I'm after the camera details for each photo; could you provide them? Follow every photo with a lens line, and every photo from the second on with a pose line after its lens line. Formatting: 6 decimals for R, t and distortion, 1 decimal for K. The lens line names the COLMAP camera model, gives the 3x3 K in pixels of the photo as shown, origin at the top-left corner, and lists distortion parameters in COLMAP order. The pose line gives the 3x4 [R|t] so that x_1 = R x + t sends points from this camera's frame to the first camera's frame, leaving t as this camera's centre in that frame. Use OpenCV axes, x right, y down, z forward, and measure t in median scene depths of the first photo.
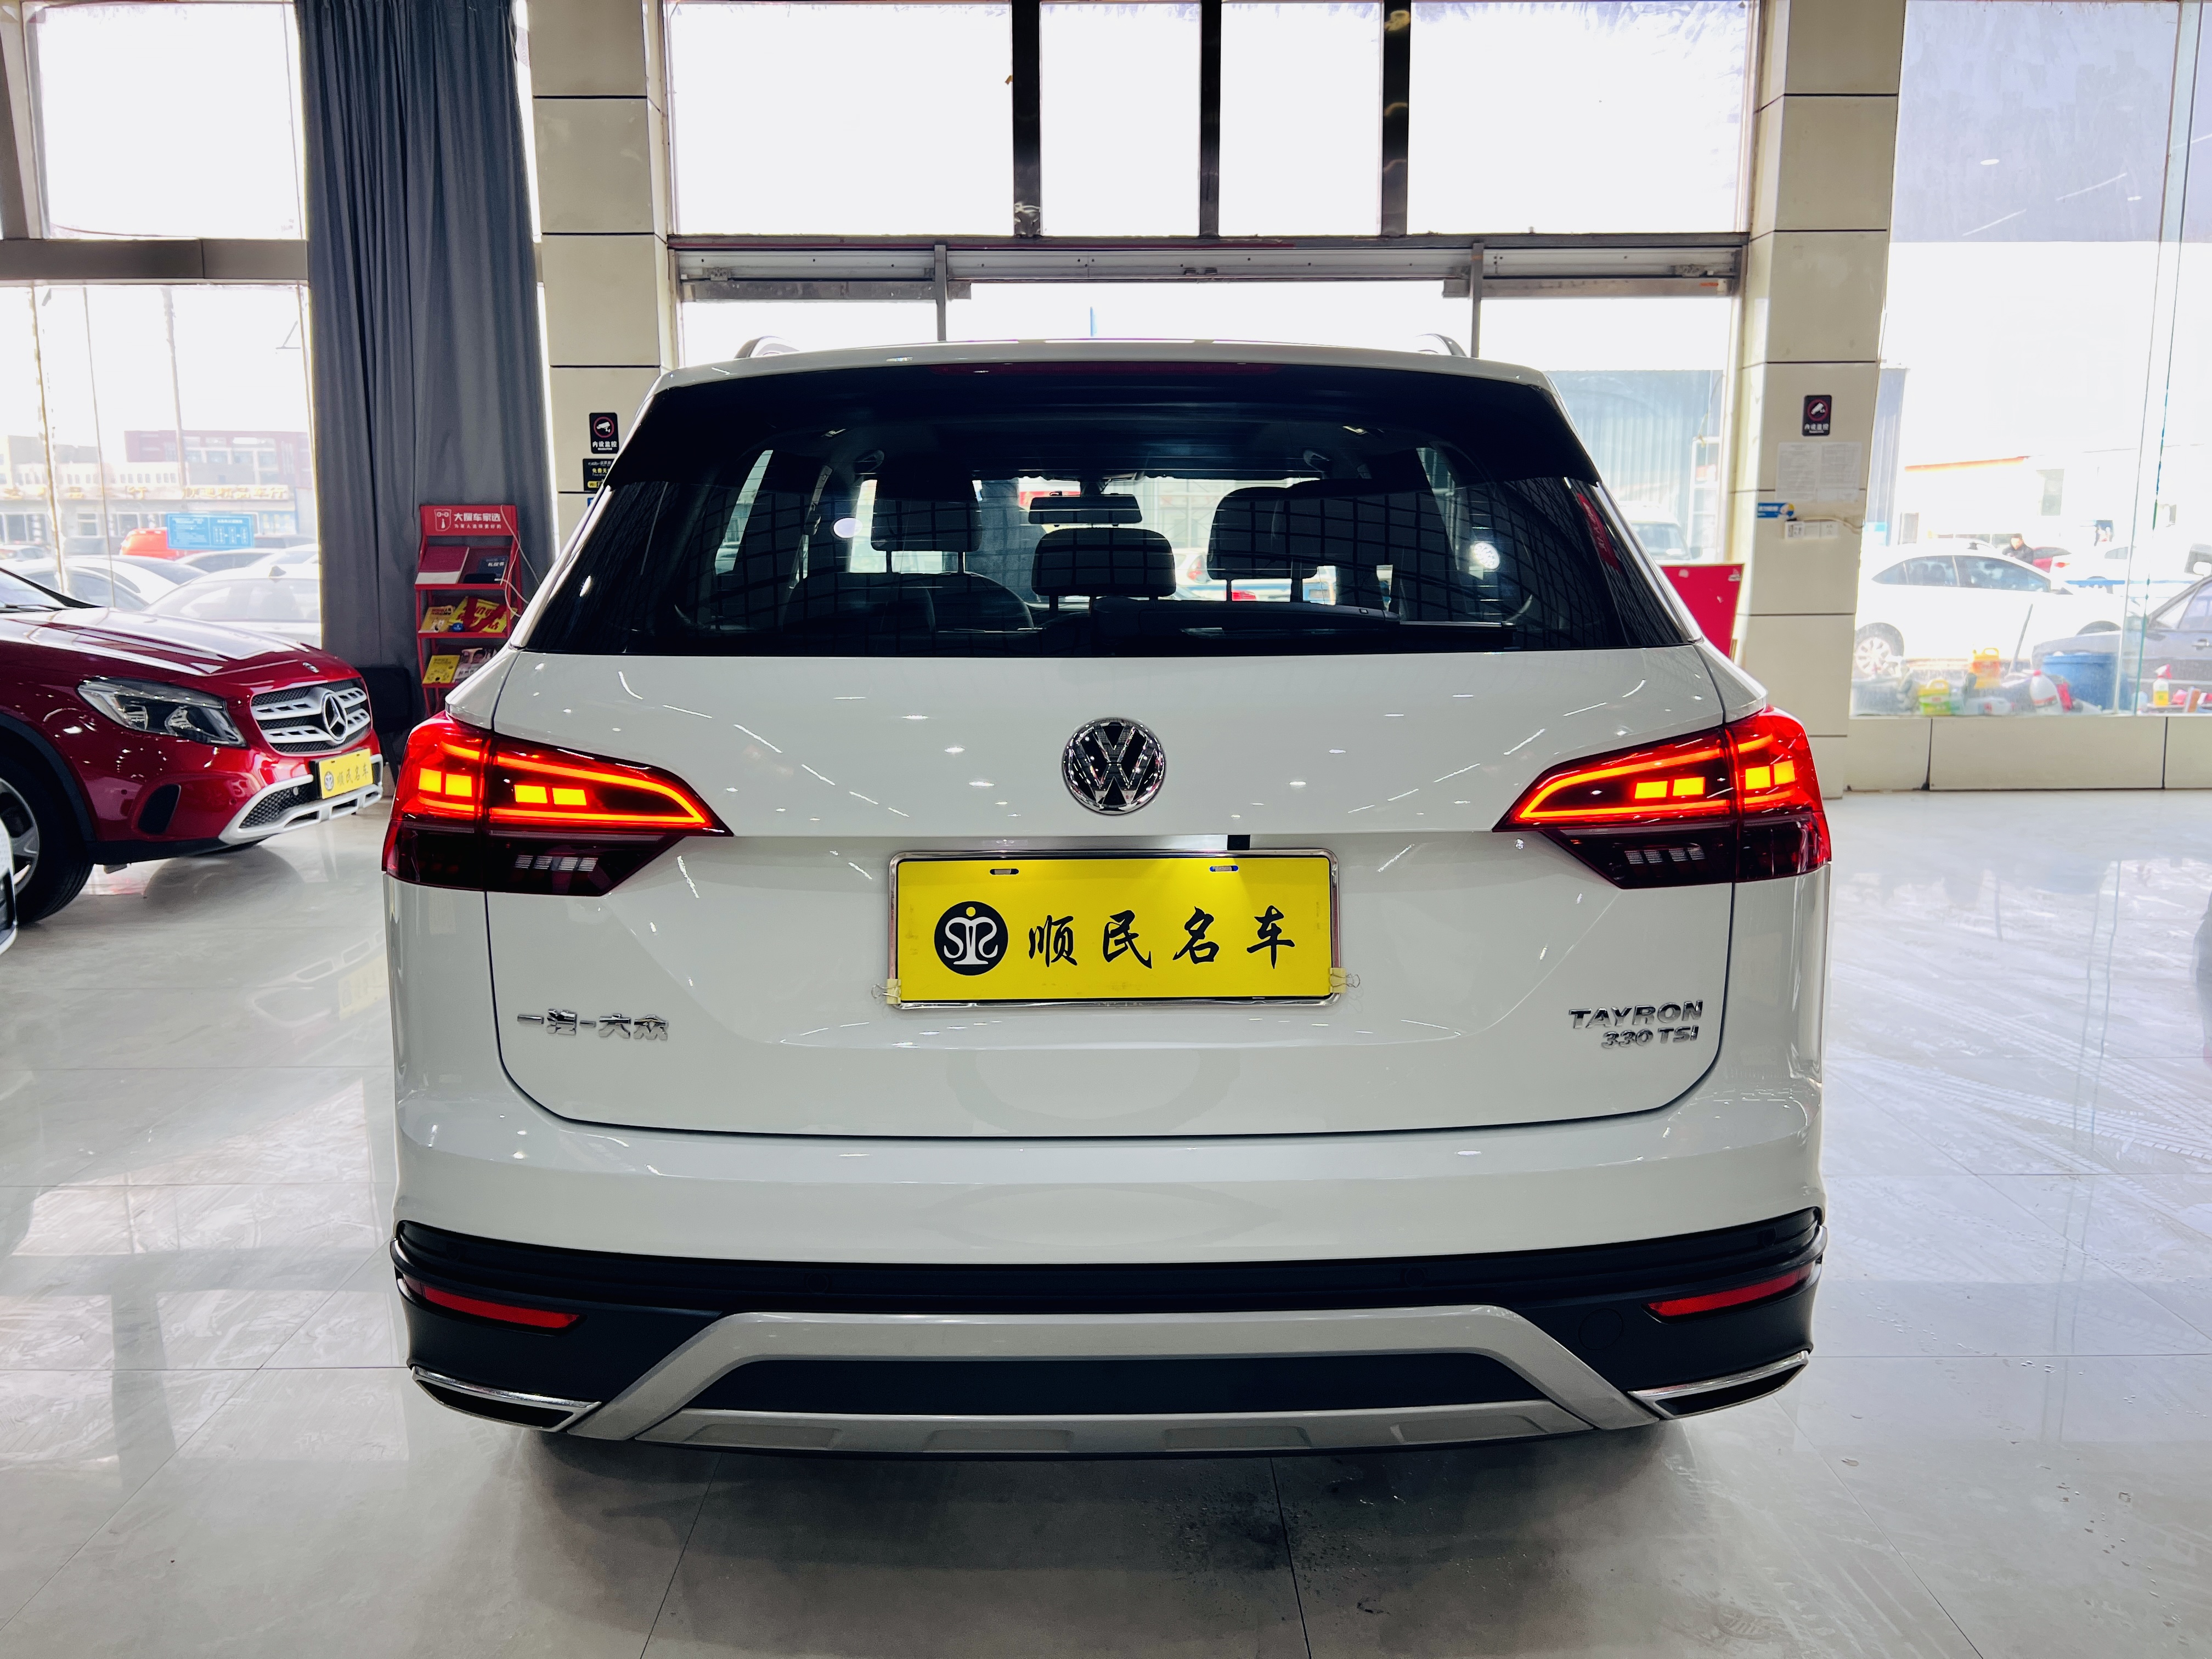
lens RADIAL K [[1683.7, 0, 1100.6], [0, 1683.7, 825.1], [0, 0, 1]] dist [0.031433, -0.029552]
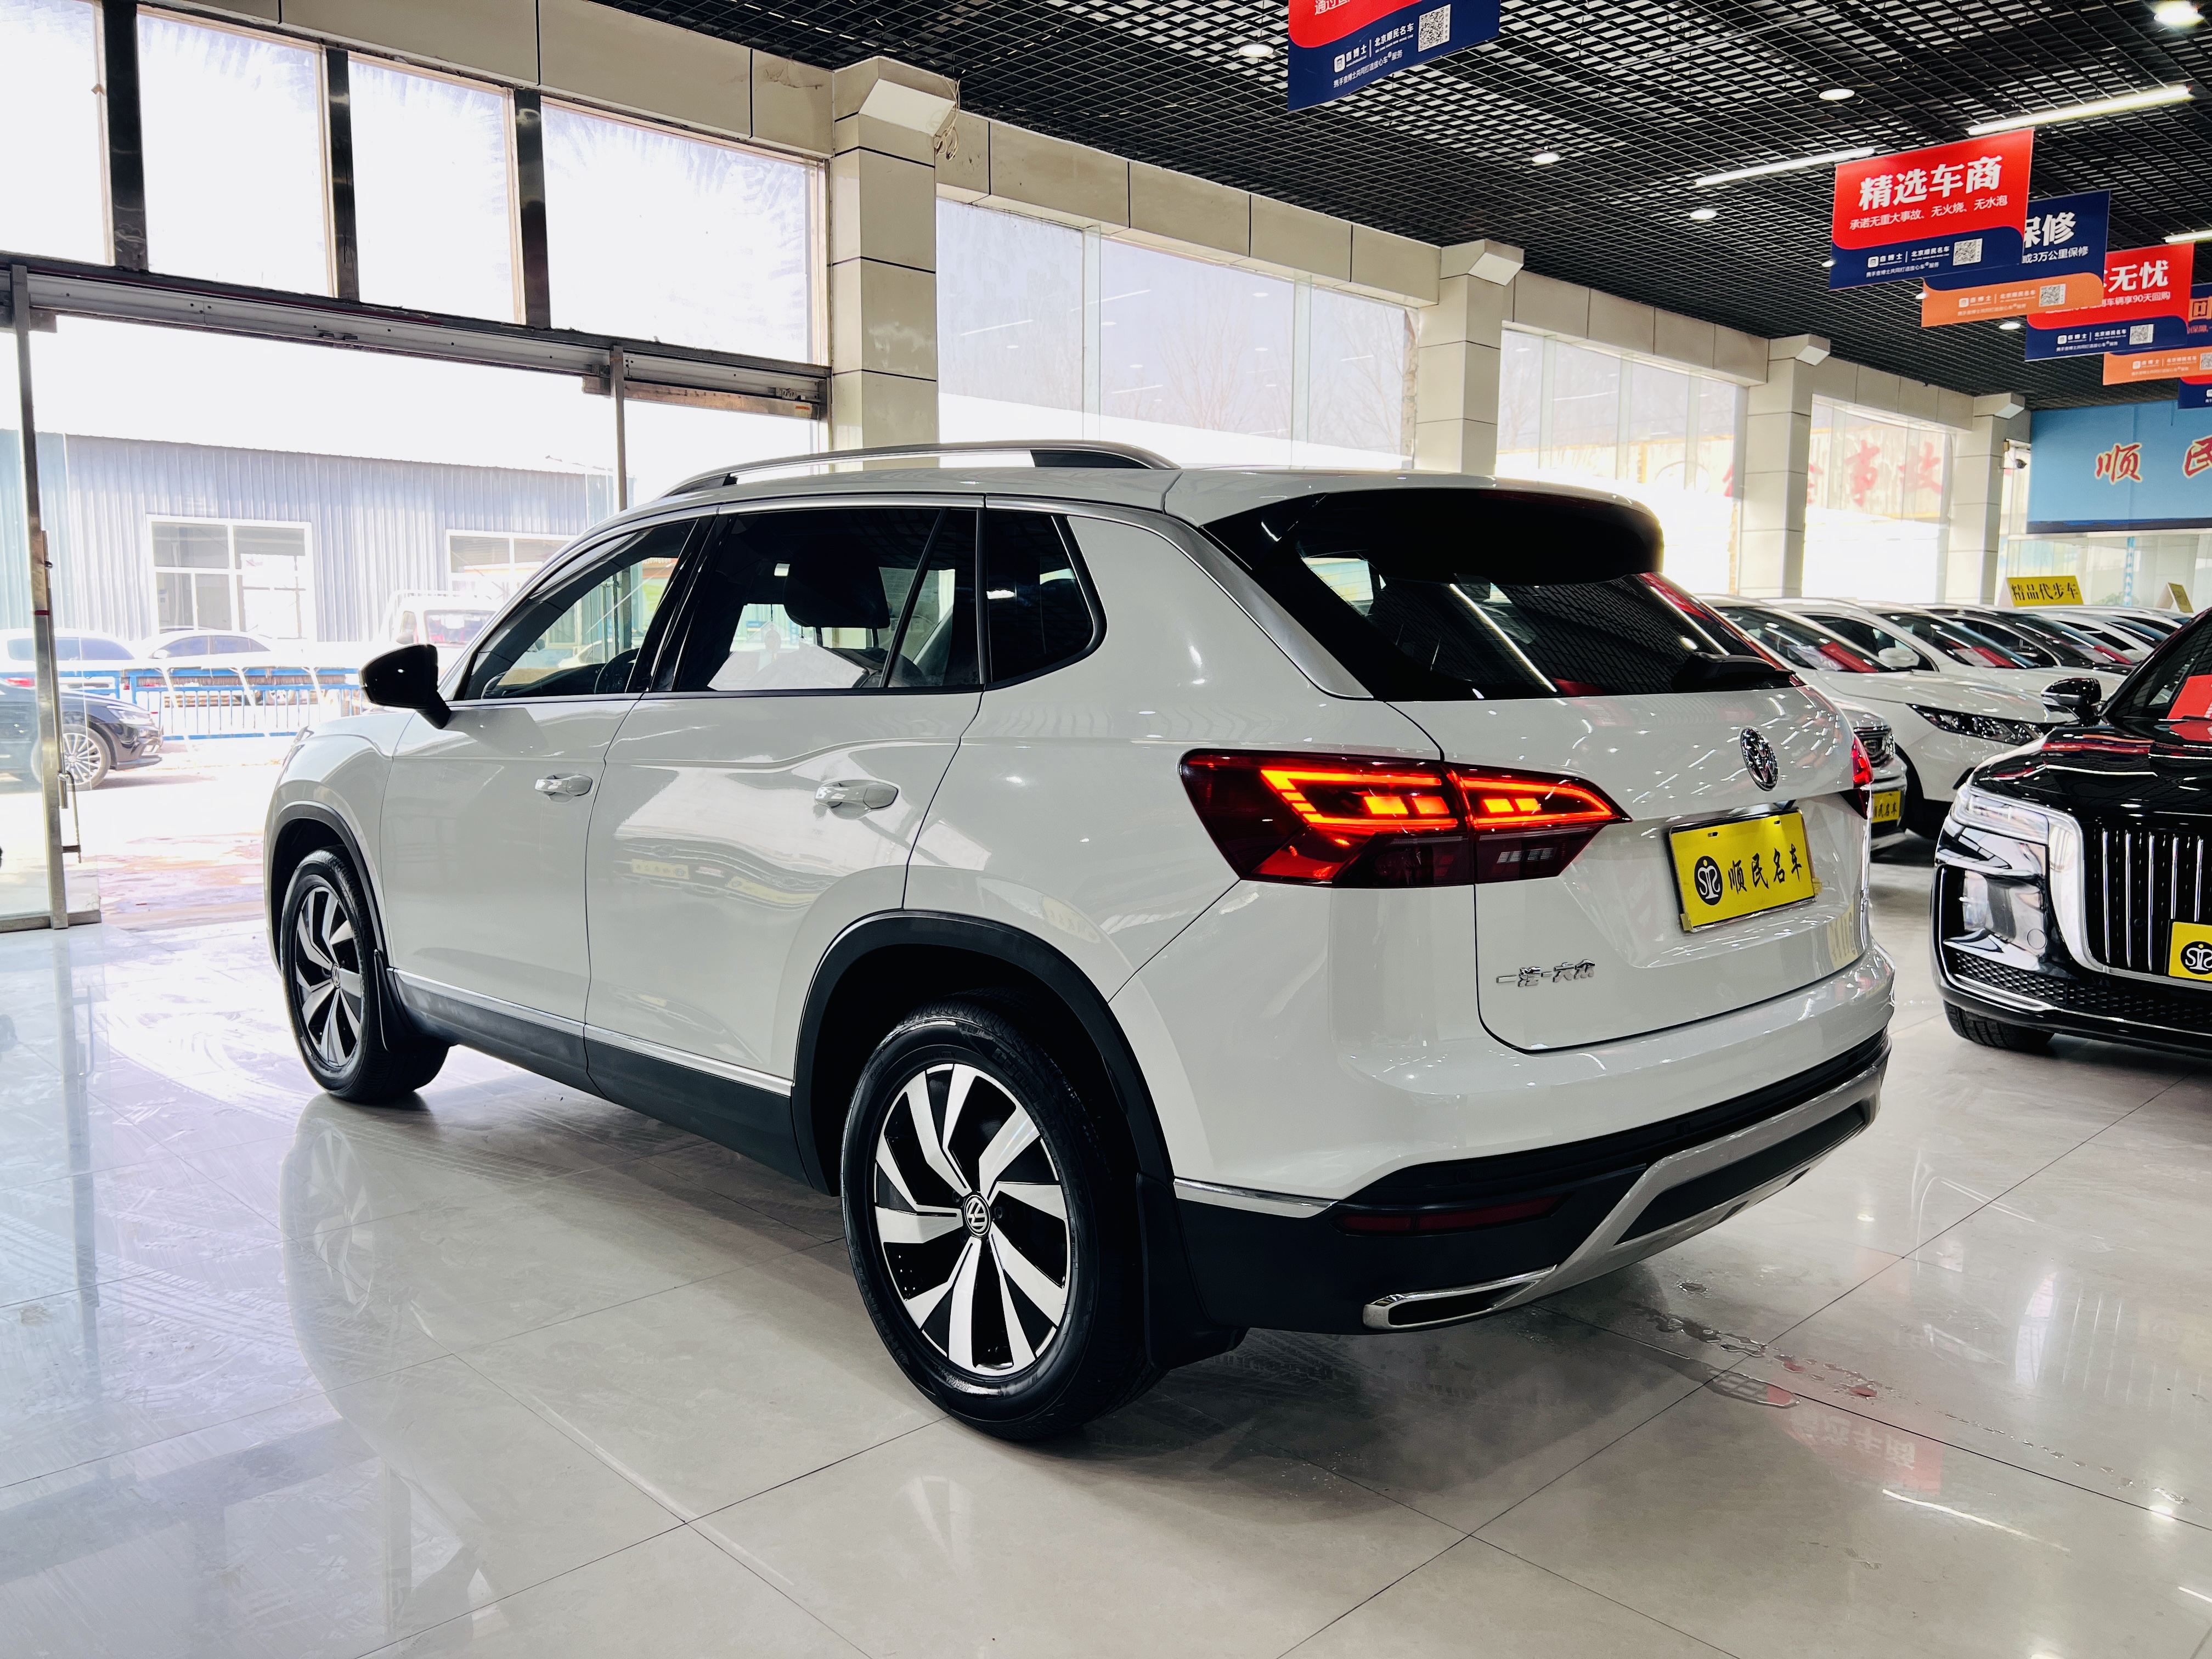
lens RADIAL K [[1683.7, 0, 1113.9], [0, 1683.7, 828.0], [0, 0, 1]] dist [0.031433, -0.029552]
pose [[0.722369, -0.069827, 0.687974, -1.416479], [0.105592, 0.994360, -0.009947, -0.019082], [-0.683399, 0.079830, 0.725668, 0.253901]]
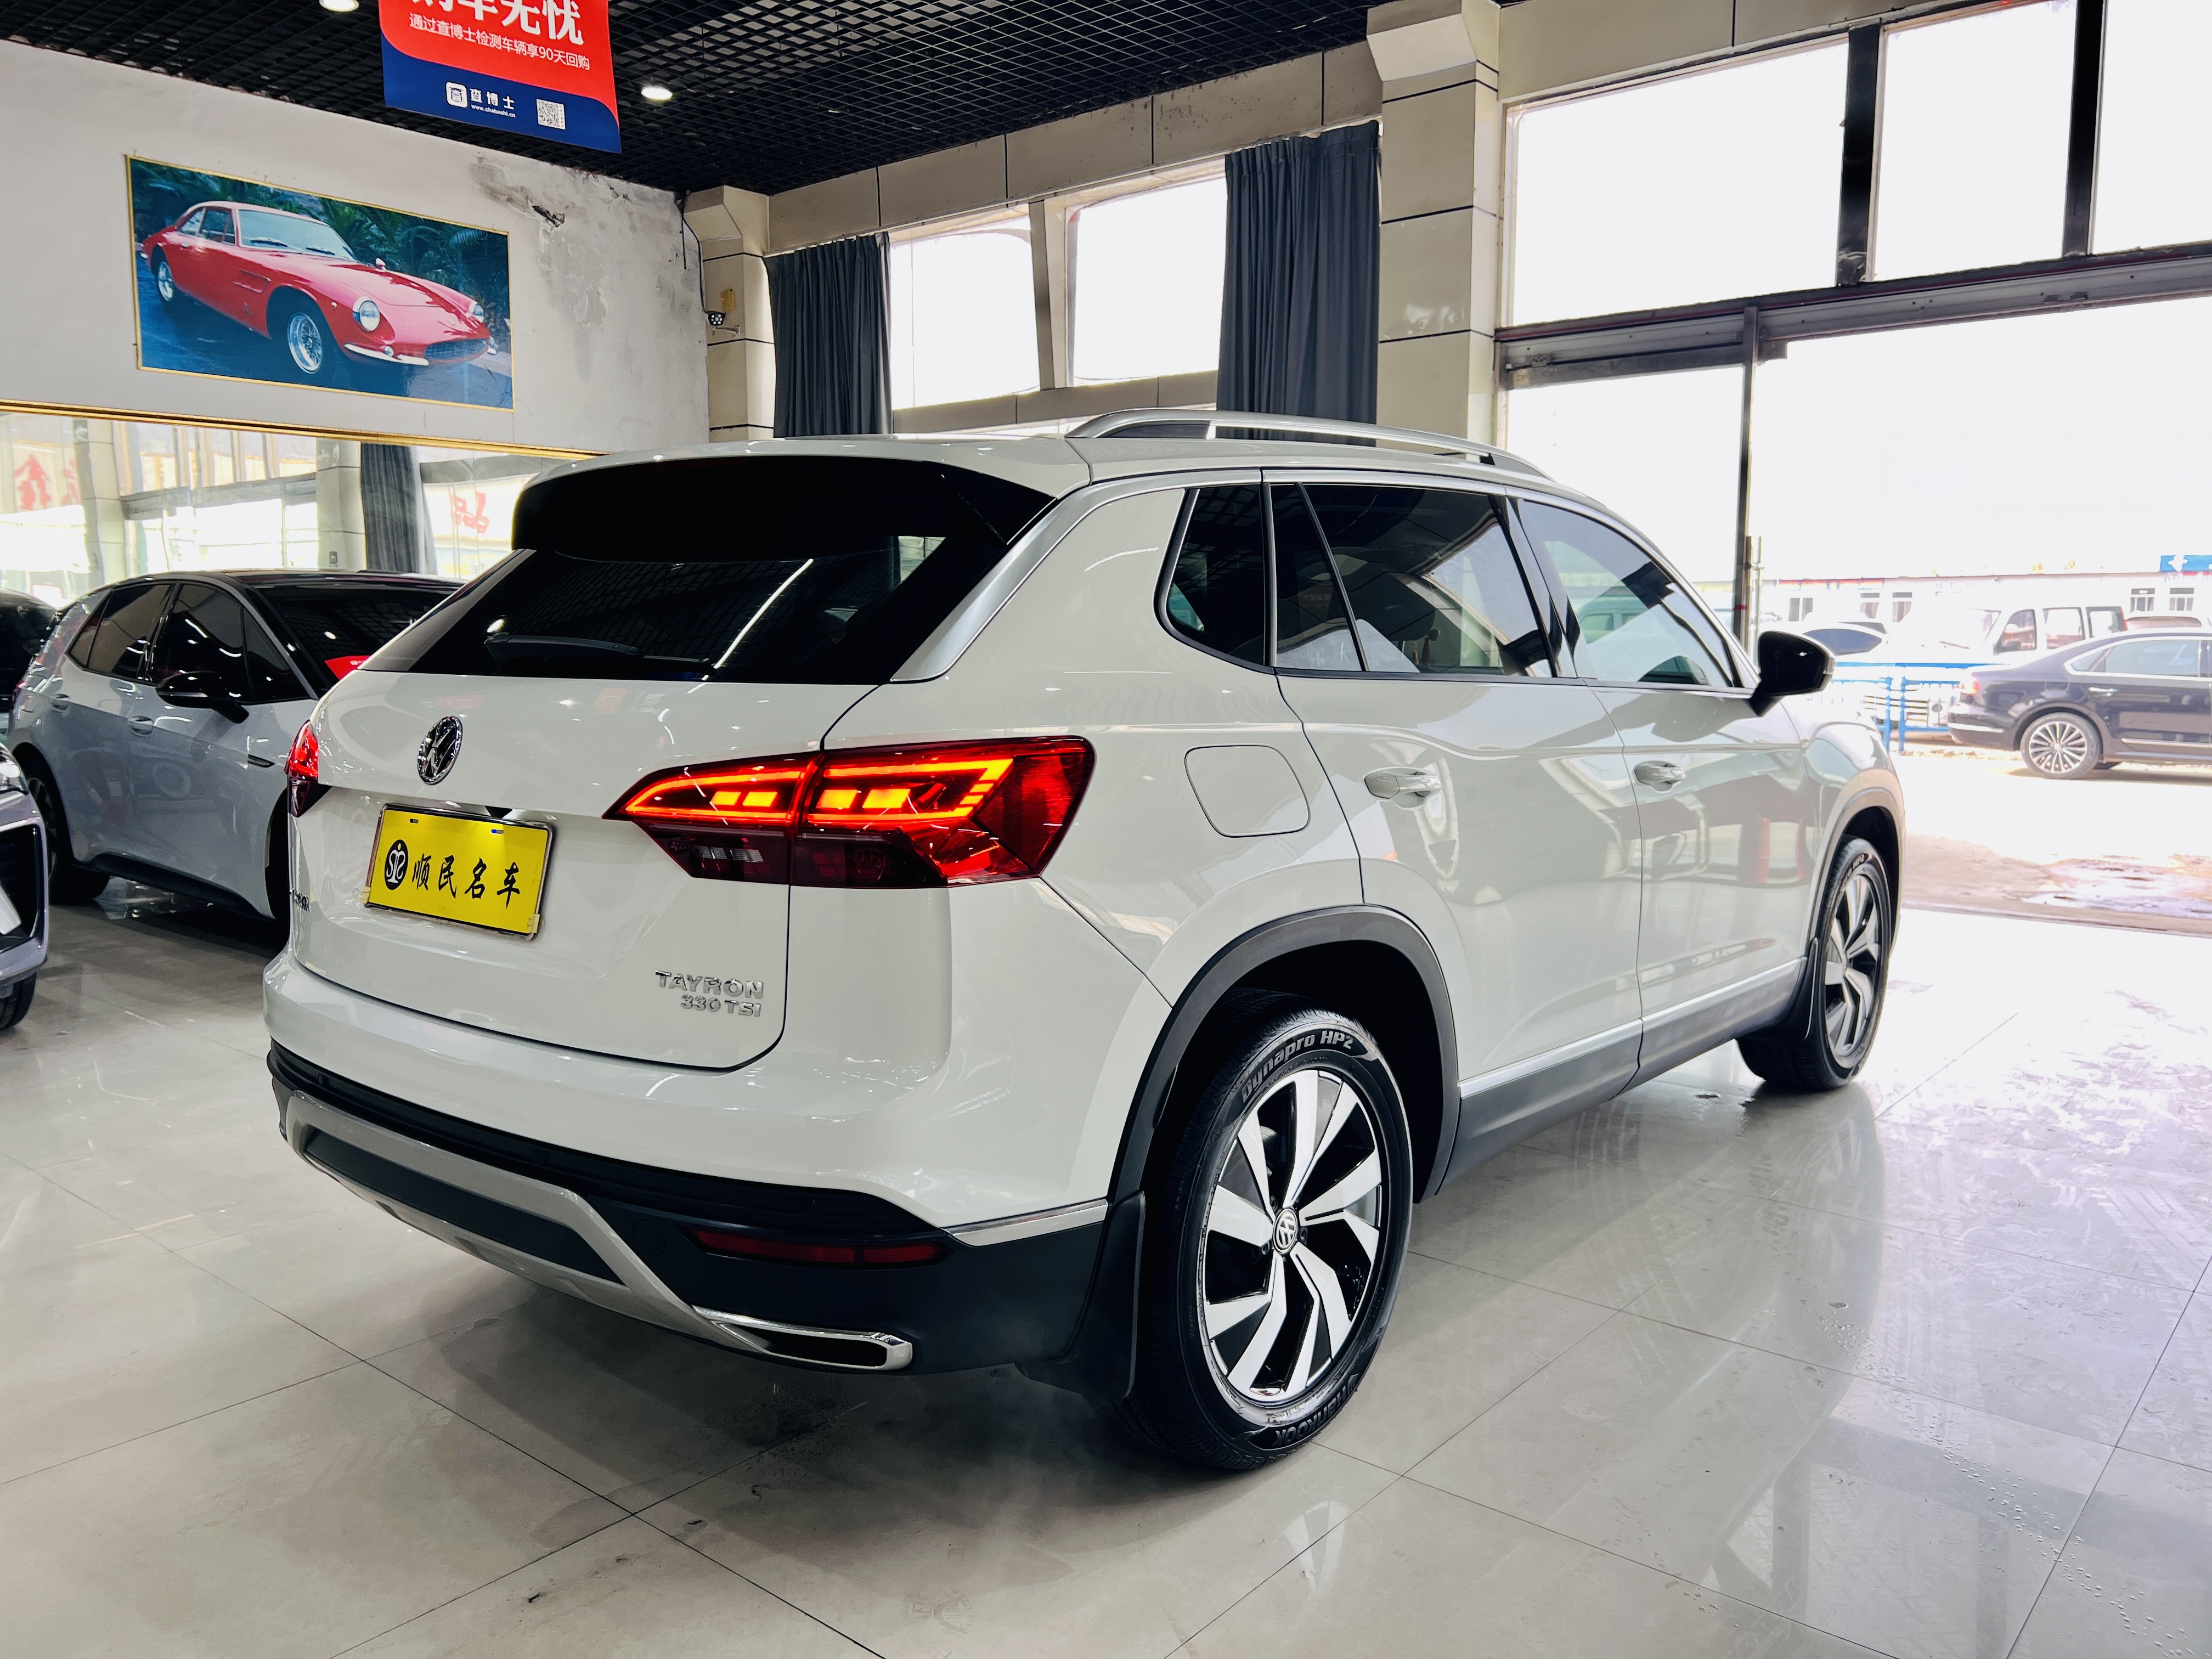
lens RADIAL K [[1683.7, 0, 1100.4], [0, 1683.7, 826.4], [0, 0, 1]] dist [0.031433, -0.029552]
pose [[0.760078, 0.078390, -0.645087, 1.267399], [-0.108053, 0.994124, -0.006510, -0.021540], [0.640786, 0.074652, 0.764082, 0.253564]]
